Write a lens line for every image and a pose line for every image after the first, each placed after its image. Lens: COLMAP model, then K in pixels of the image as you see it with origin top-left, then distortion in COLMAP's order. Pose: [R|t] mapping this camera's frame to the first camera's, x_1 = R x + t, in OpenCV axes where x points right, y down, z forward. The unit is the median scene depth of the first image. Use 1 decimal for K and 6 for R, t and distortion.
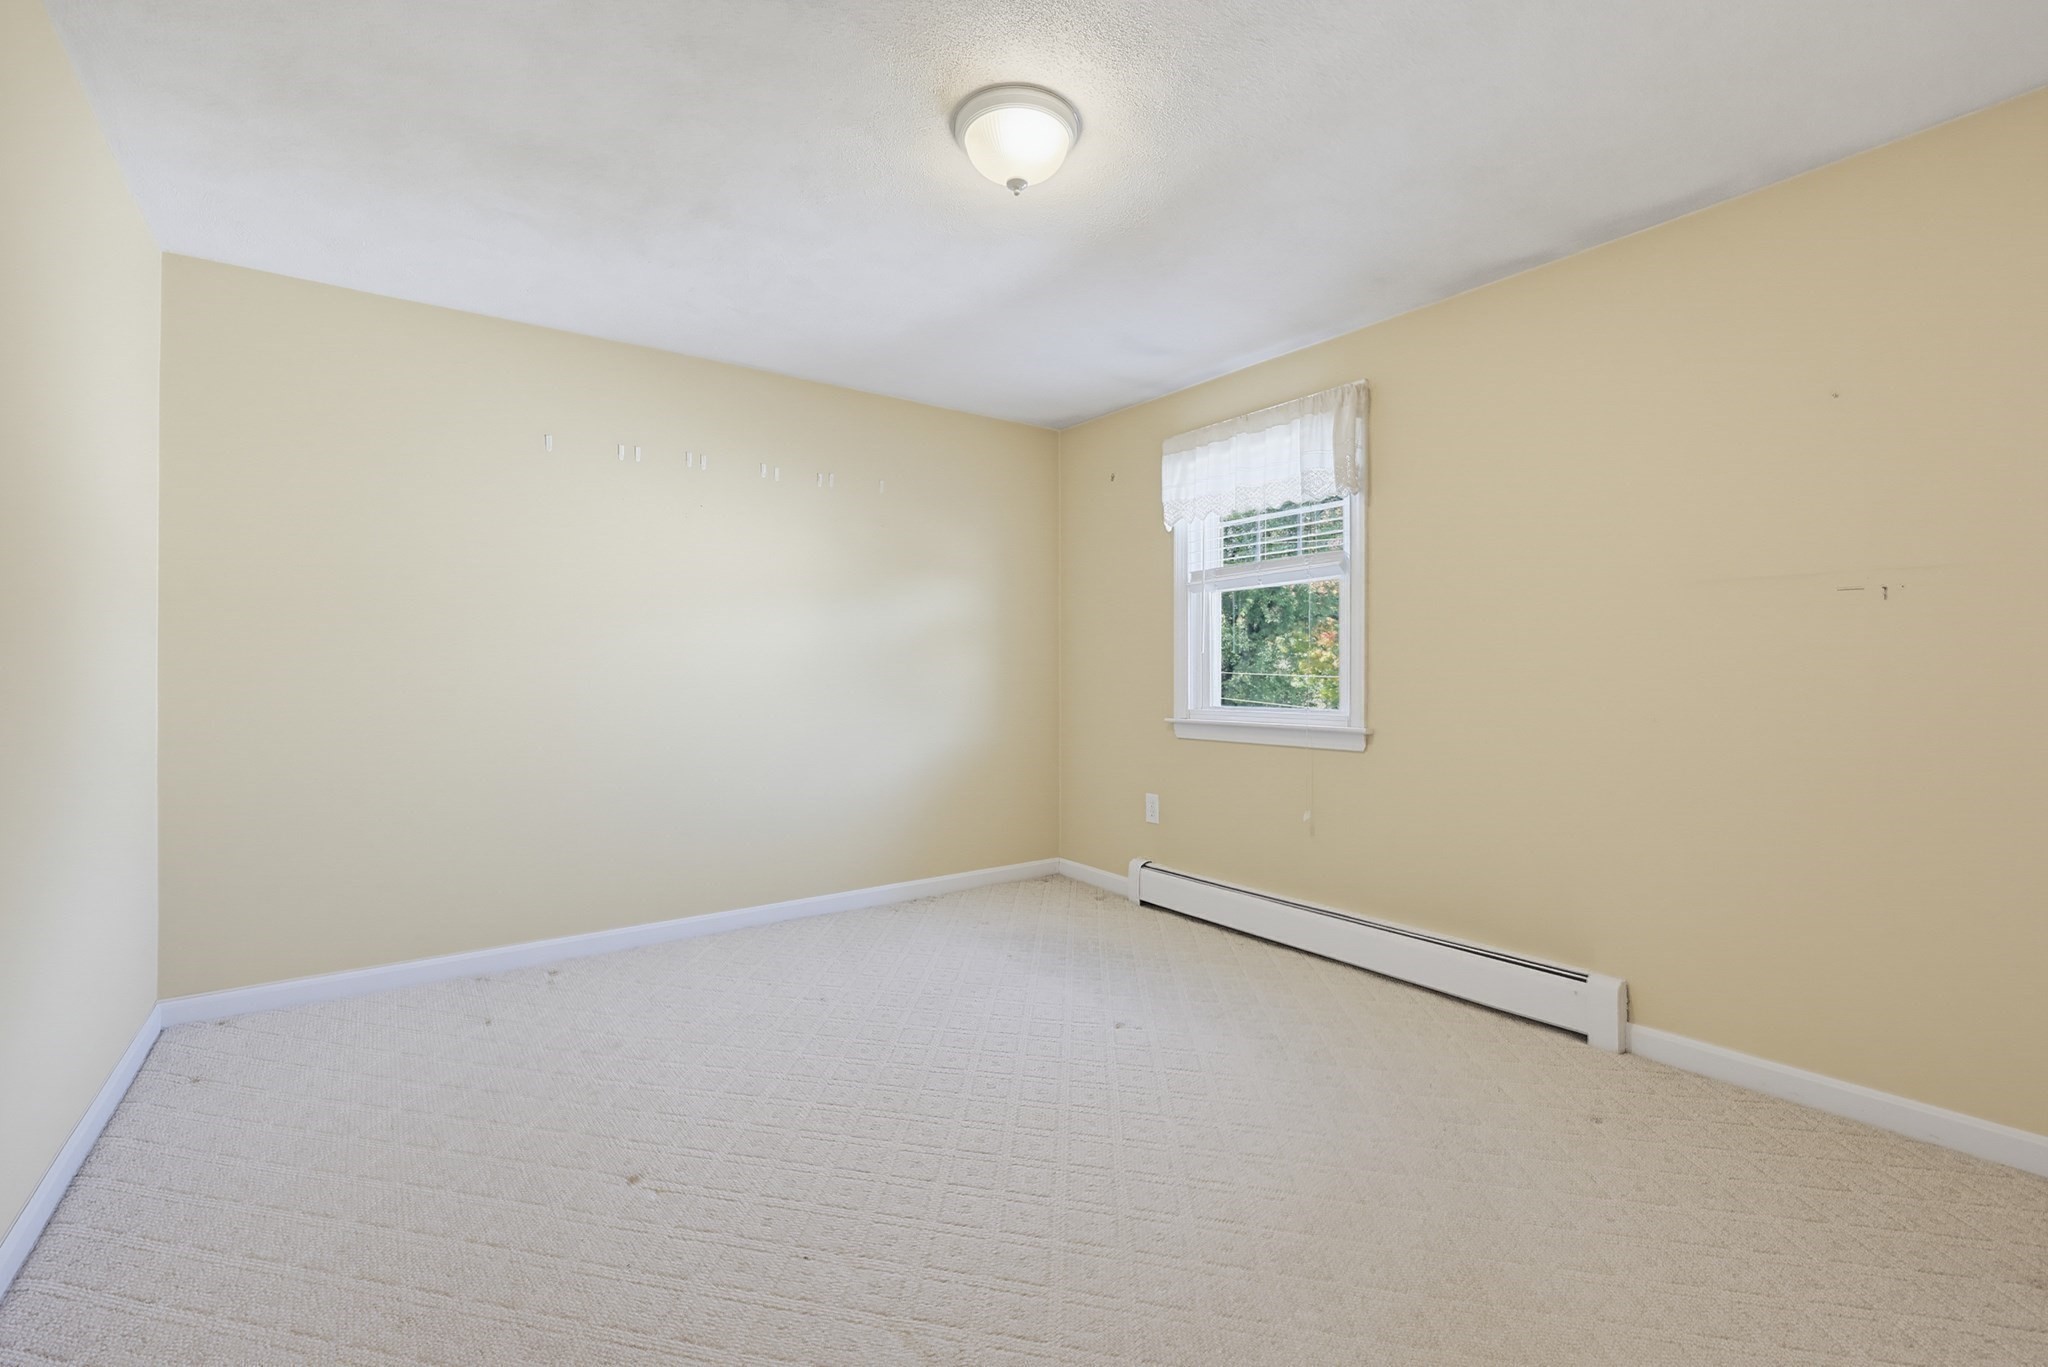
lens RADIAL K [[881.8, 0, 1024.0], [0, 881.8, 683.5], [0, 0, 1]] dist [-0.000407, -0.000021]
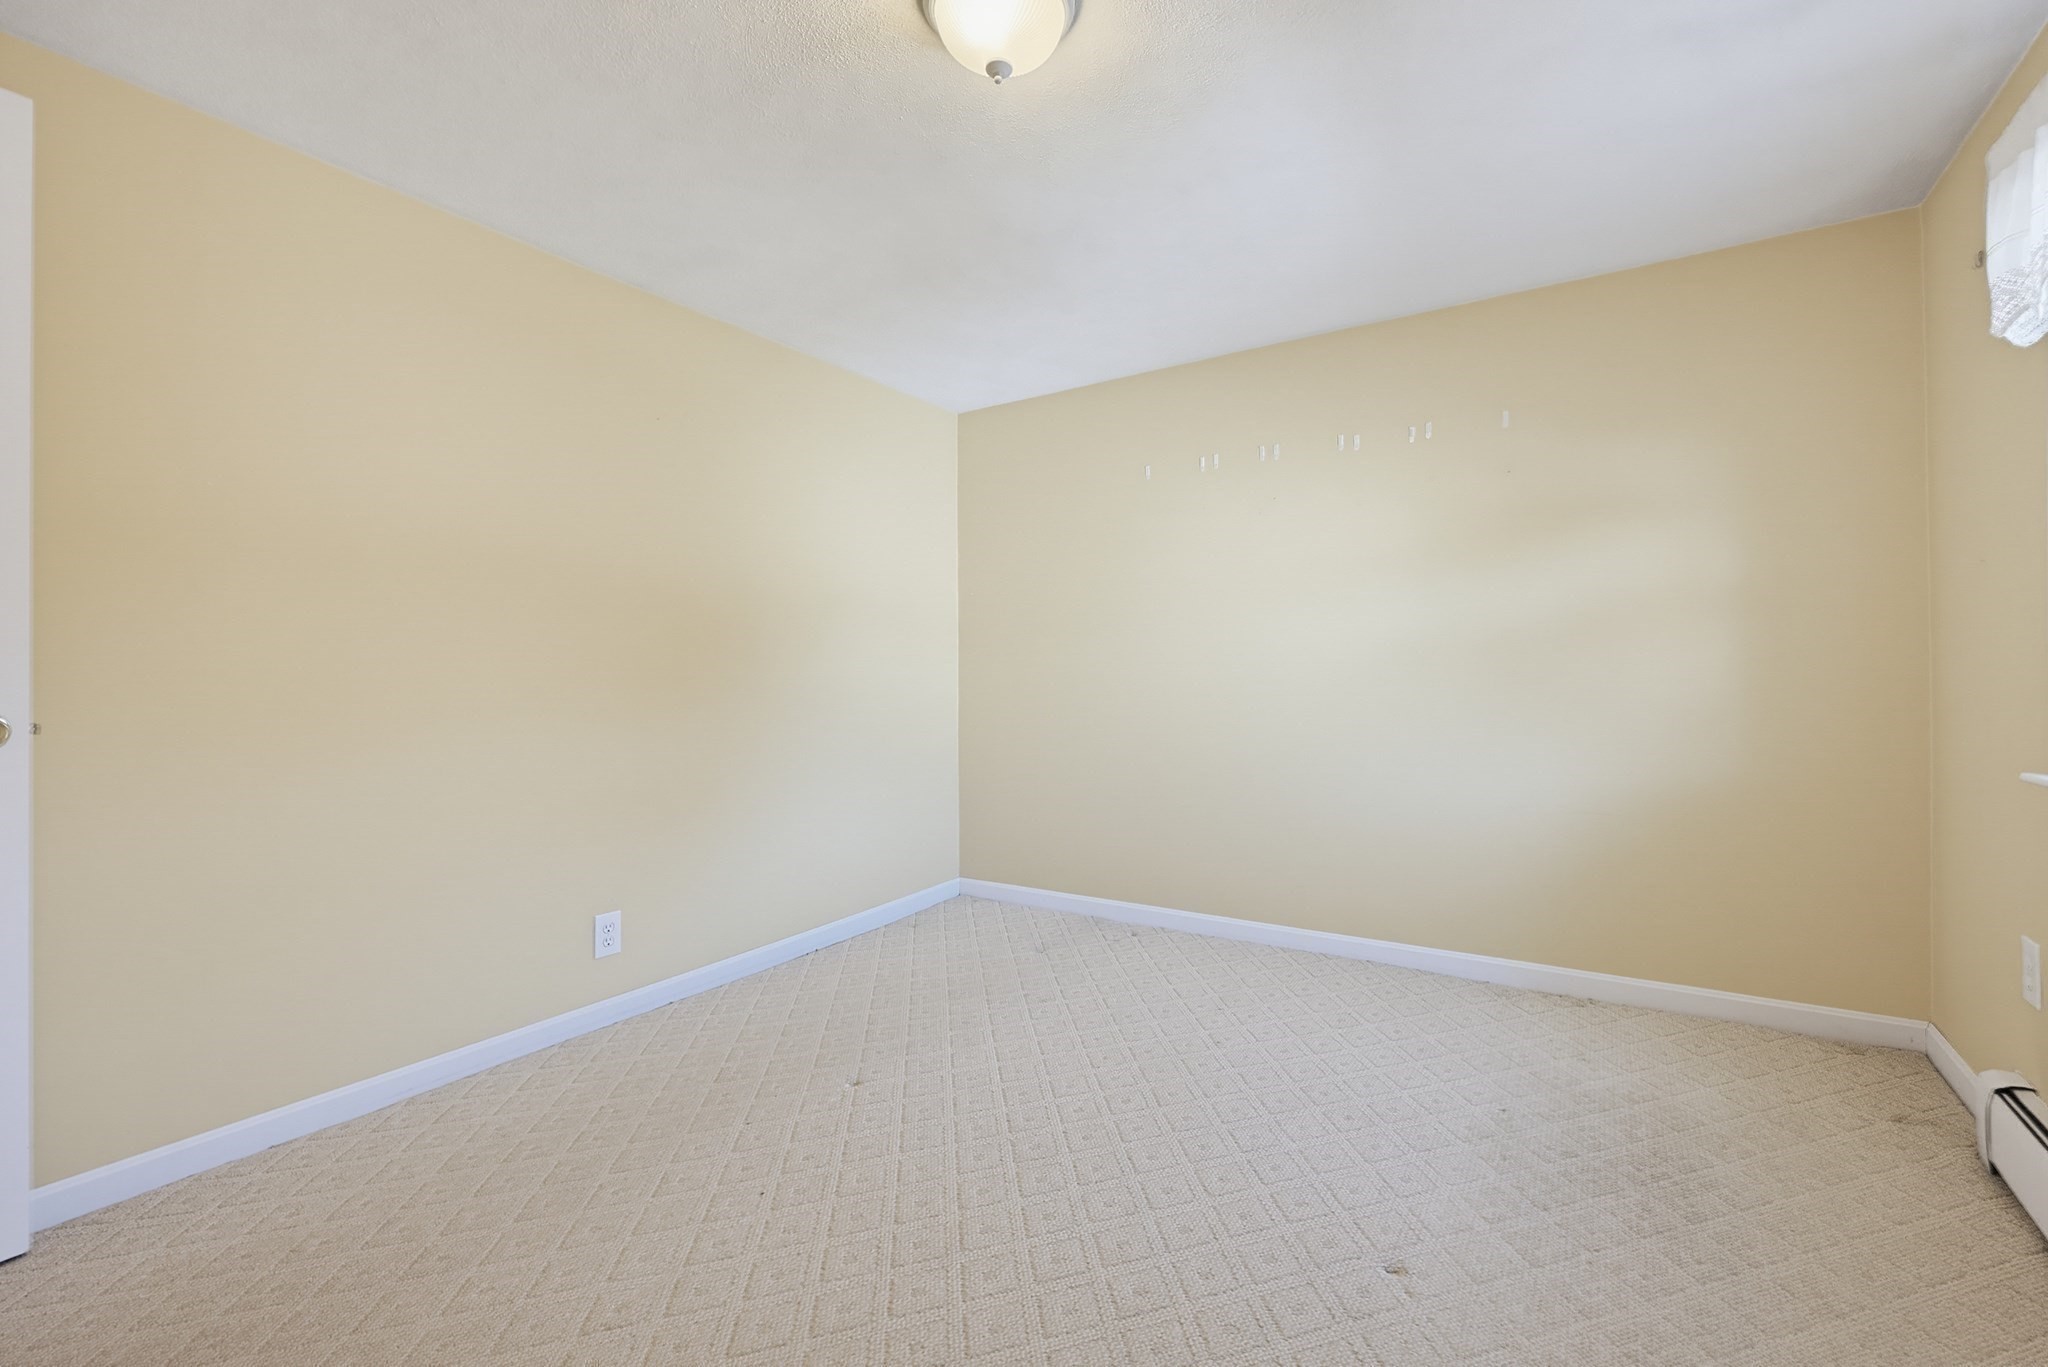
lens RADIAL K [[882.5, 0, 1050.4], [0, 882.5, 664.6], [0, 0, 1]] dist [0.002208, 0.000069]
pose [[0.362919, -0.008881, -0.931779, 0.453723], [-0.010318, 0.999855, -0.013548, -0.002555], [0.931764, 0.014531, 0.362774, 0.450250]]
